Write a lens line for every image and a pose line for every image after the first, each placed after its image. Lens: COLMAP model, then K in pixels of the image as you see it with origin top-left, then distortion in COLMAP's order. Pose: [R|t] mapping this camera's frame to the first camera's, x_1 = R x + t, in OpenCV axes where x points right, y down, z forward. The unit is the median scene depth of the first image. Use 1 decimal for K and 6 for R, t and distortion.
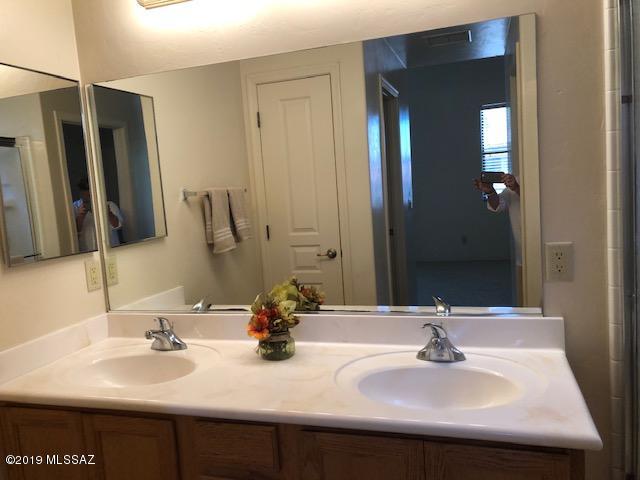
lens RADIAL K [[516.8, 0, 311.5], [0, 516.8, 232.0], [0, 0, 1]] dist [0.012957, -0.003918]
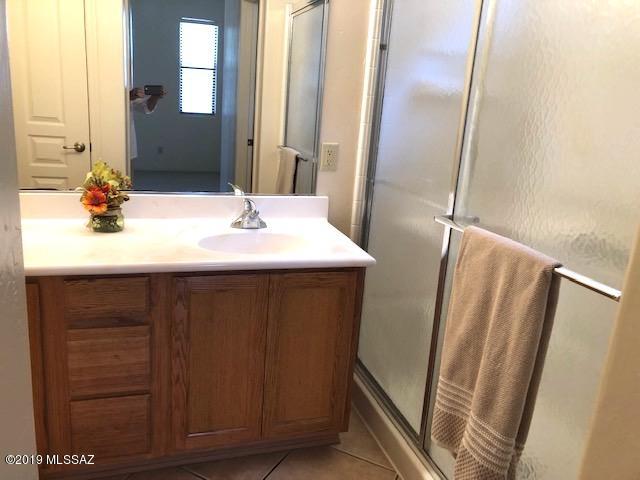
lens RADIAL K [[516.8, 0, 311.5], [0, 516.8, 232.0], [0, 0, 1]] dist [0.012957, -0.003918]
pose [[0.808853, -0.019201, 0.587697, -0.385034], [-0.075623, 0.987770, 0.136352, 0.069788], [-0.583128, -0.154732, 0.797509, -0.122534]]
